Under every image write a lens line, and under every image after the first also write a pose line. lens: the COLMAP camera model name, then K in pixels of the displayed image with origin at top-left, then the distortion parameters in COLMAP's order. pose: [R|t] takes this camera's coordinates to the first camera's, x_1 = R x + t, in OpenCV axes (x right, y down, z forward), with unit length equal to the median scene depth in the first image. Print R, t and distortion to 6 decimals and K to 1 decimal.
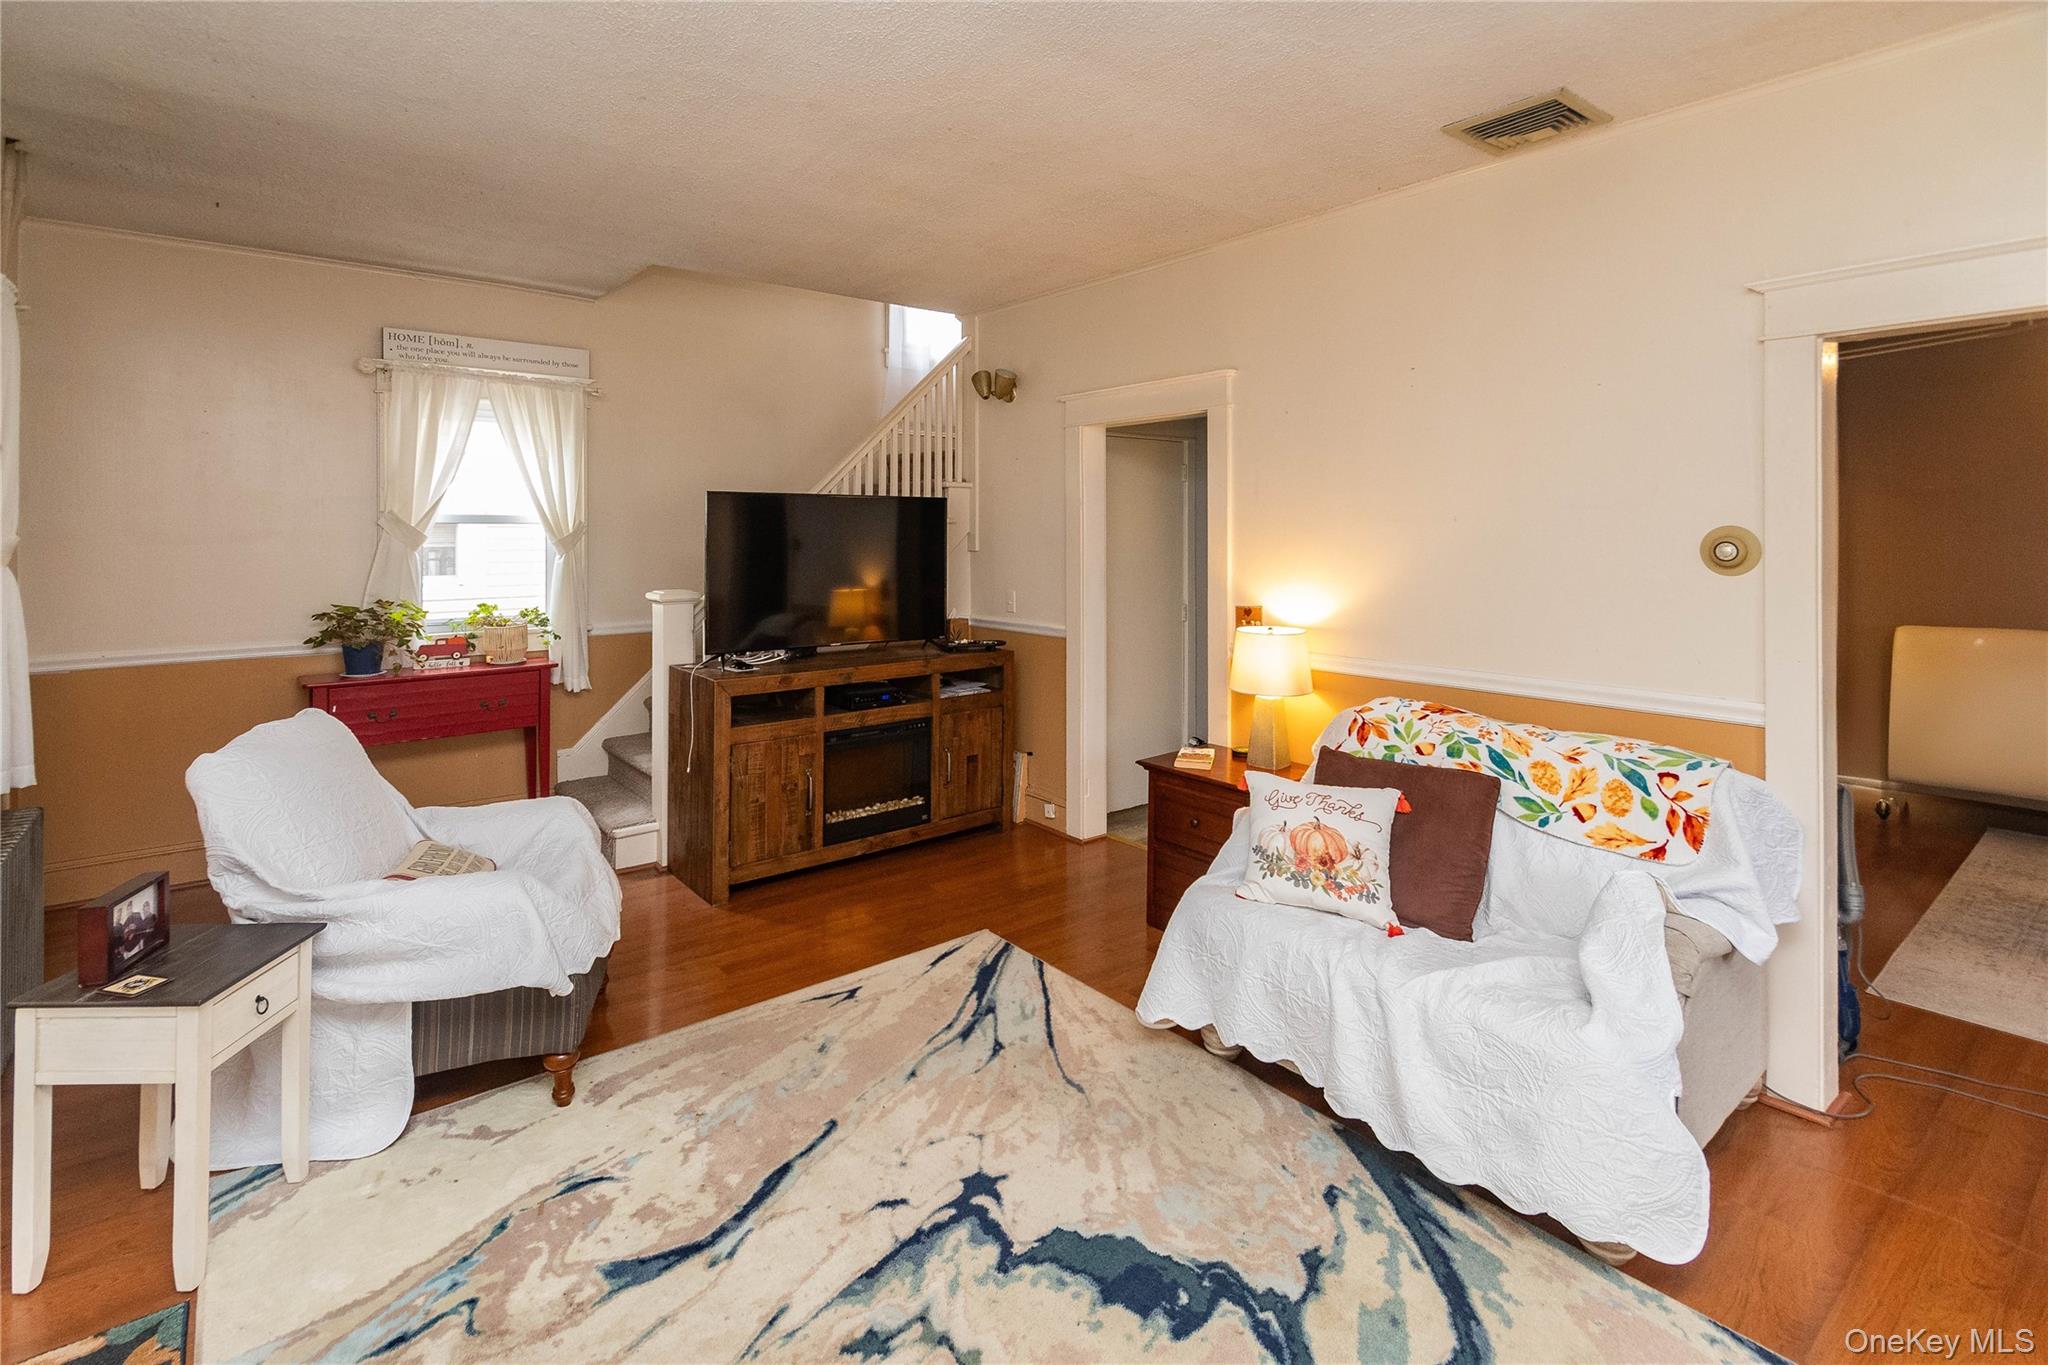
lens RADIAL K [[945.9, 0, 1015.6], [0, 945.9, 545.3], [0, 0, 1]] dist [0.004074, 0.000772]
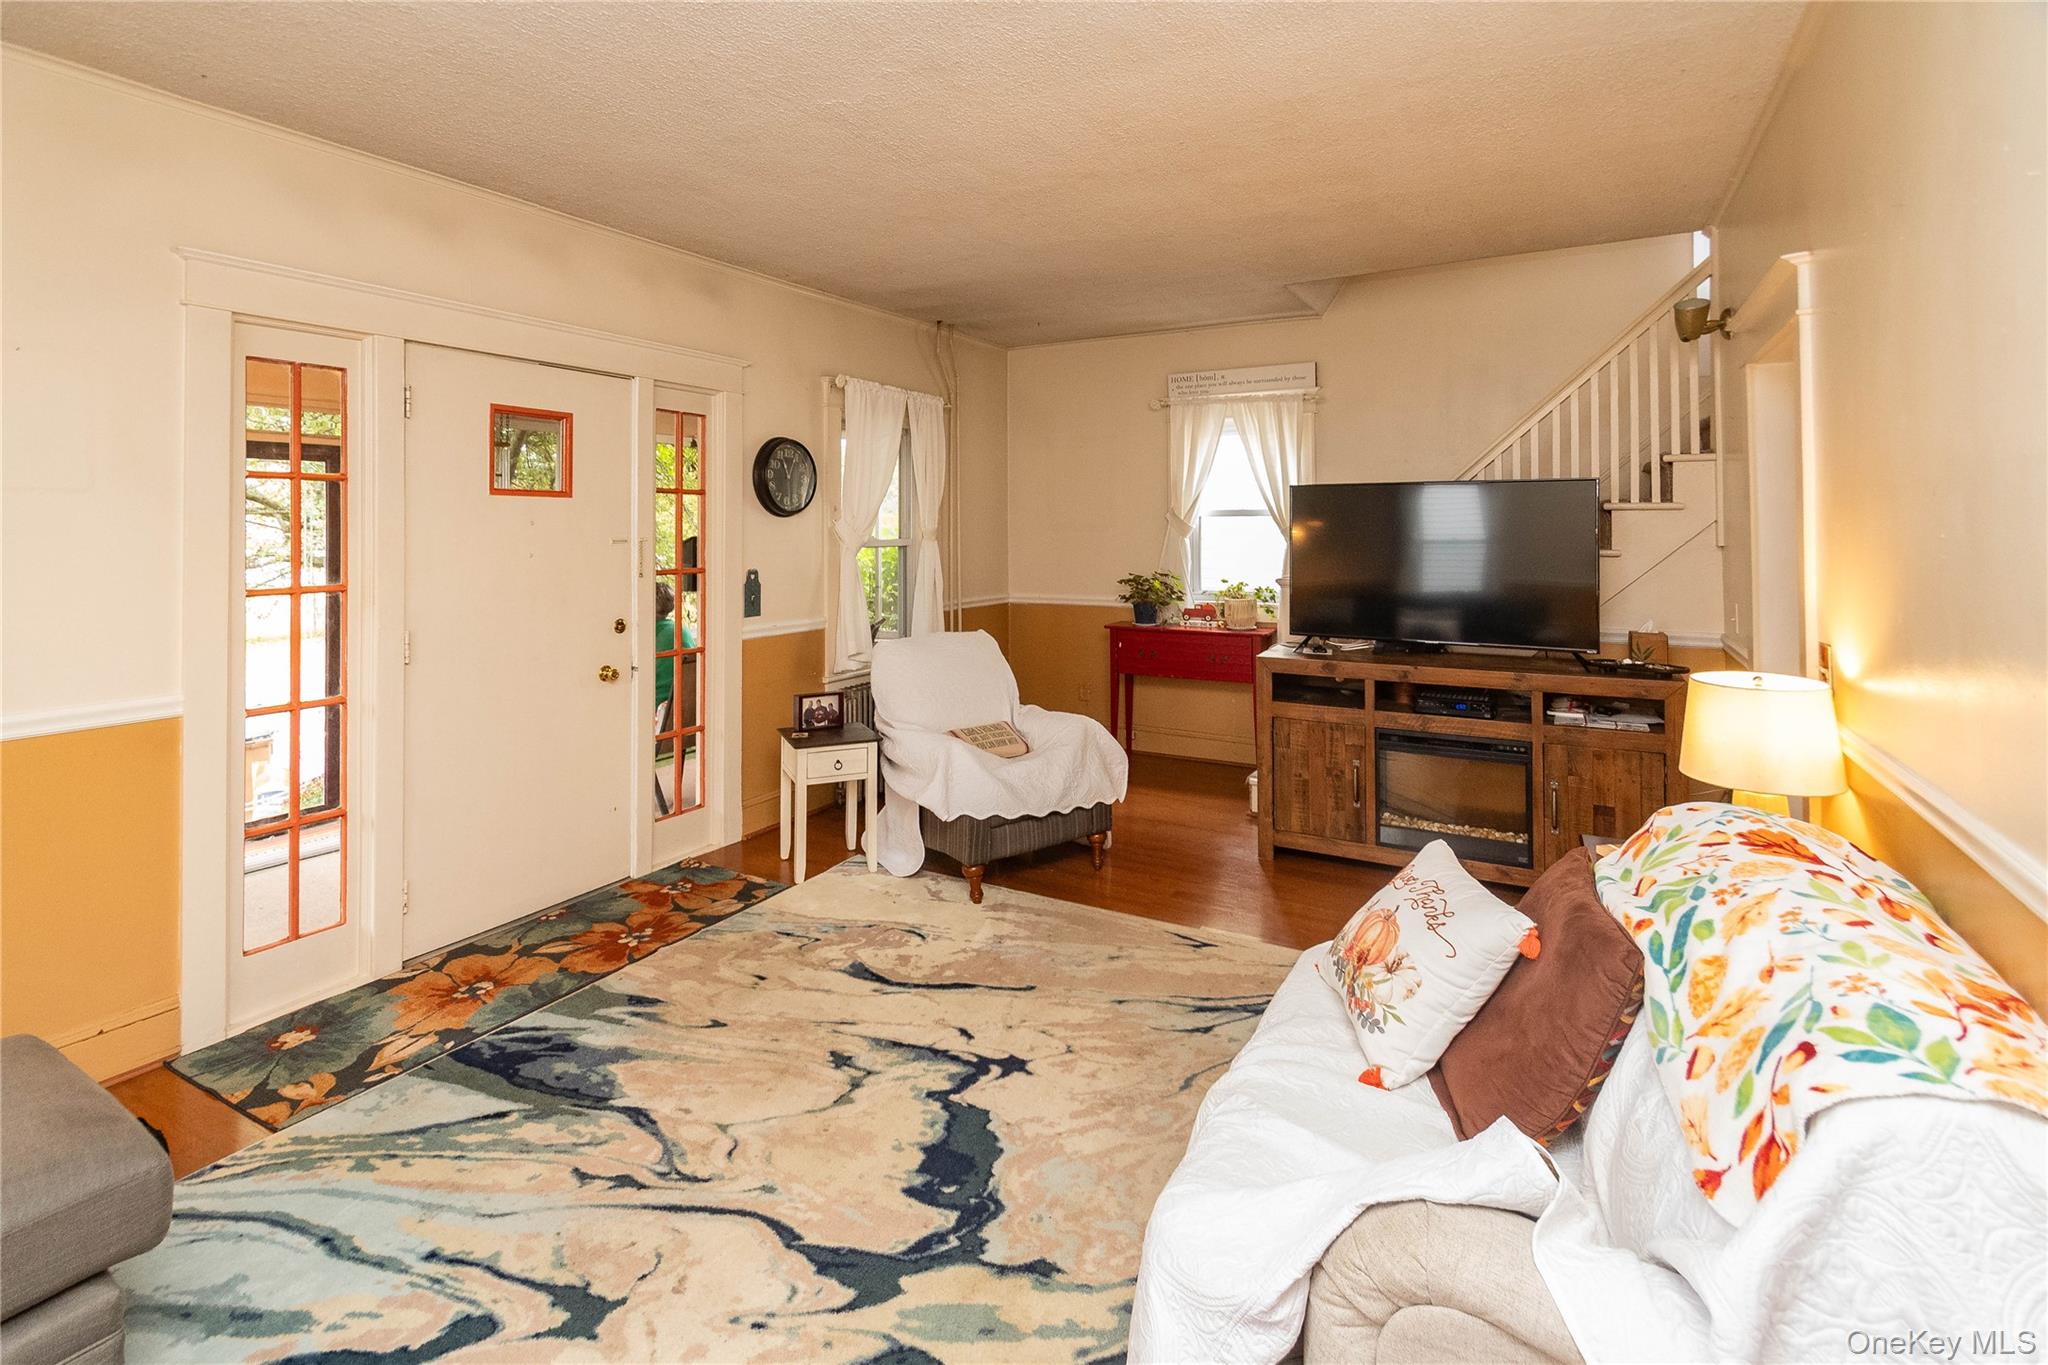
lens RADIAL K [[980.2, 0, 1029.2], [0, 980.2, 519.8], [0, 0, 1]] dist [-0.001114, -0.000036]
pose [[0.375679, -0.007065, -0.926723, 0.989394], [-0.007379, 0.999916, -0.010615, -0.004447], [0.926720, 0.010826, 0.375596, 0.476613]]
